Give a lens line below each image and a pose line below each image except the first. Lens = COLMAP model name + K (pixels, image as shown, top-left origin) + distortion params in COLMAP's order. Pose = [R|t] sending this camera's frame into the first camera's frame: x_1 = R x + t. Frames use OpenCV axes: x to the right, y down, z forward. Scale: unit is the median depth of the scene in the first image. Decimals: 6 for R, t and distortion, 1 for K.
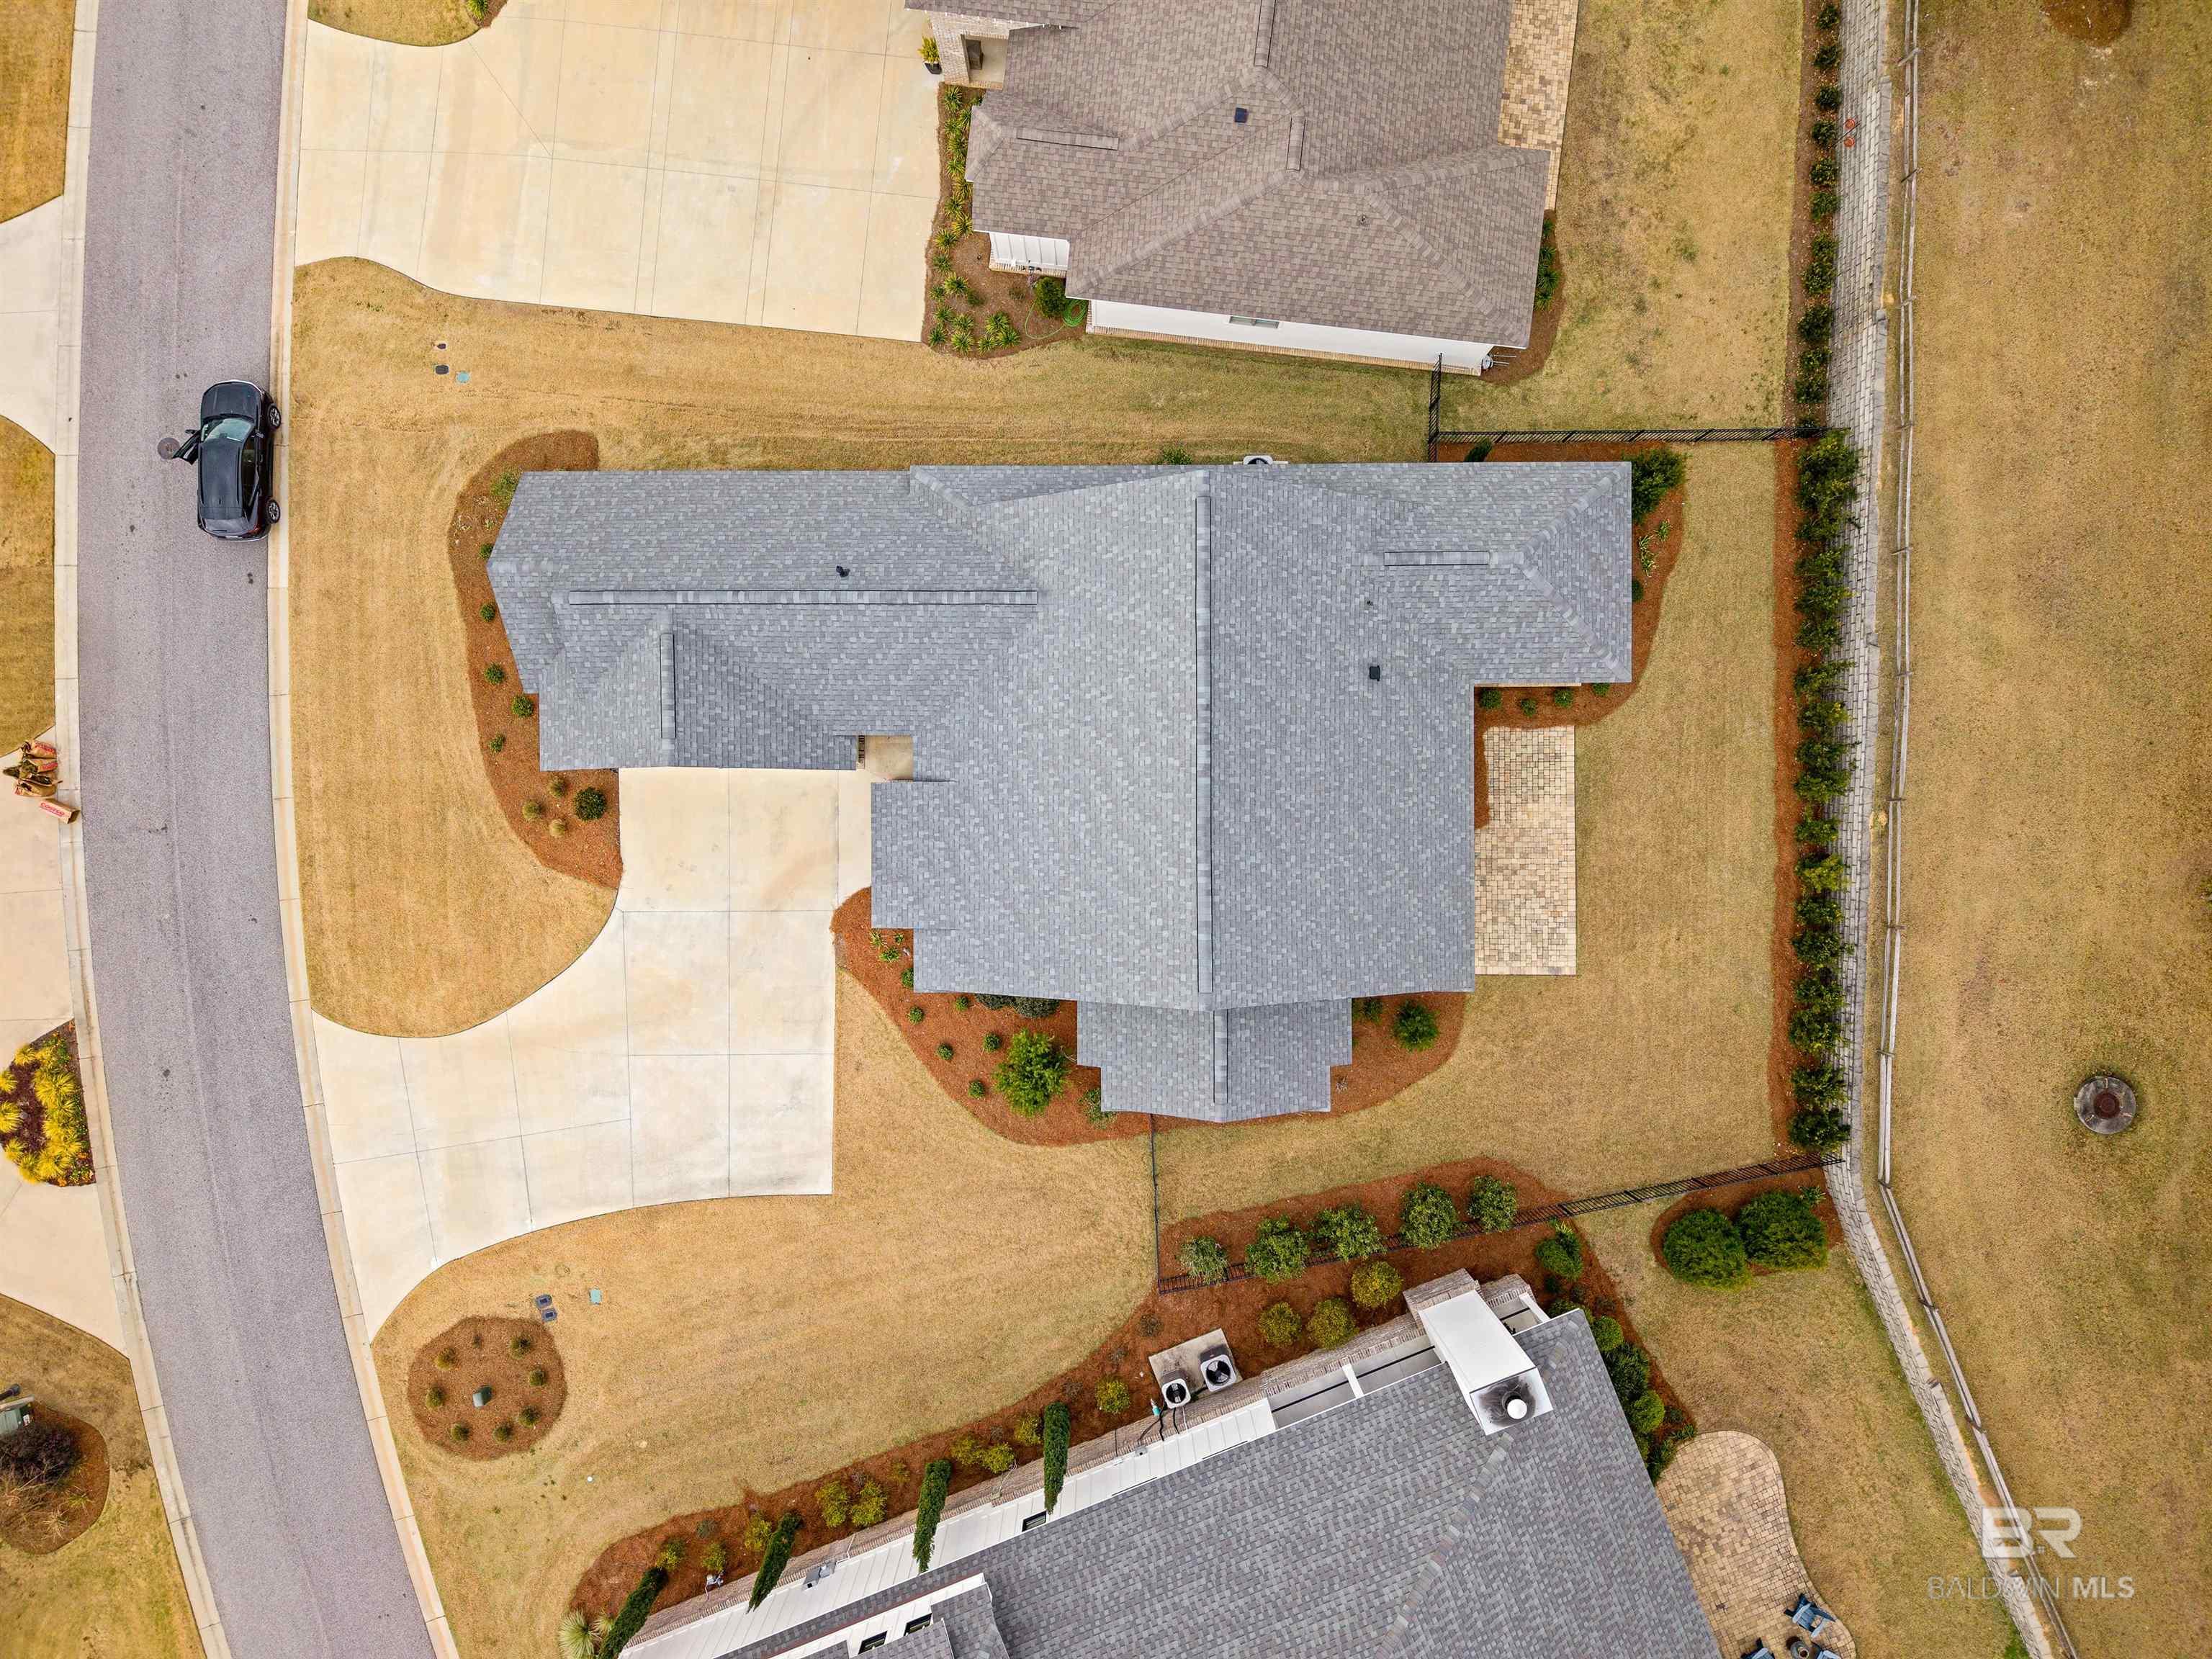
lens RADIAL K [[1517.9, 0, 1109.2], [0, 1517.9, 823.2], [0, 0, 1]] dist [-0.004469, -0.001368]
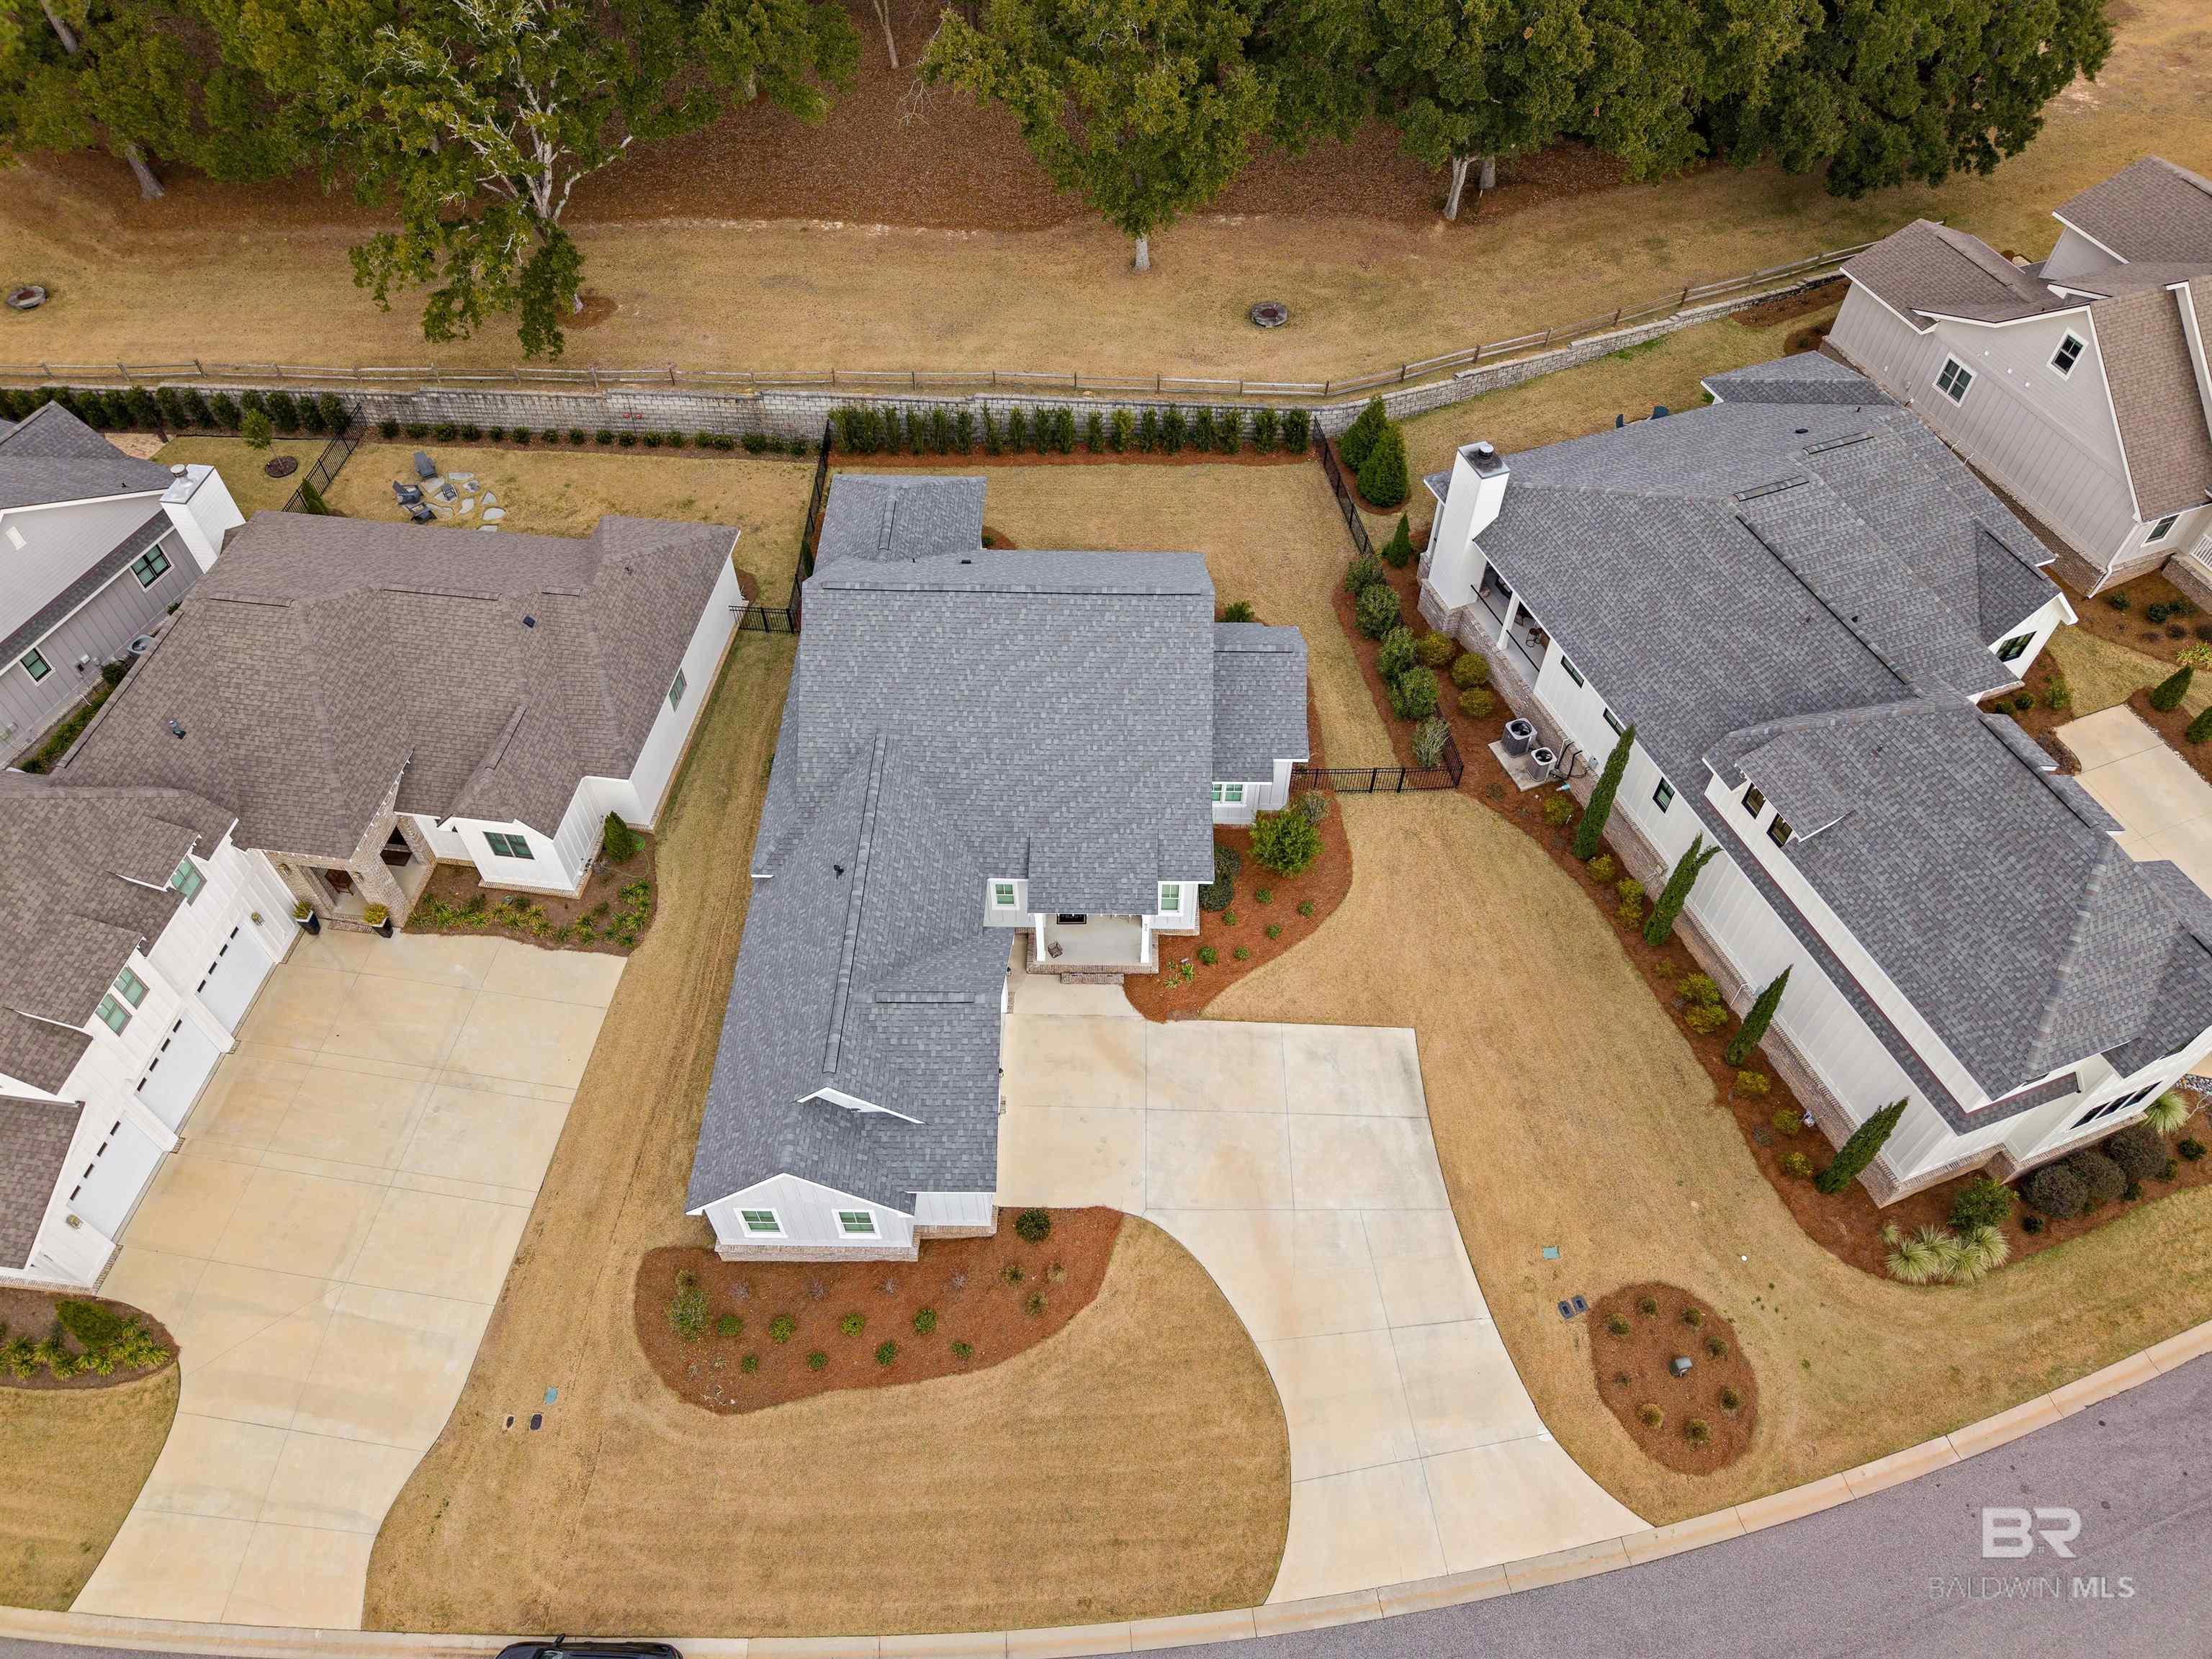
lens RADIAL K [[1517.9, 0, 1109.2], [0, 1517.9, 823.2], [0, 0, 1]] dist [-0.004469, -0.001368]
pose [[0.021861, -0.770150, 0.637488, -0.747146], [0.999754, 0.014524, -0.016738, 0.047563], [0.003632, 0.637697, 0.770279, 0.094990]]
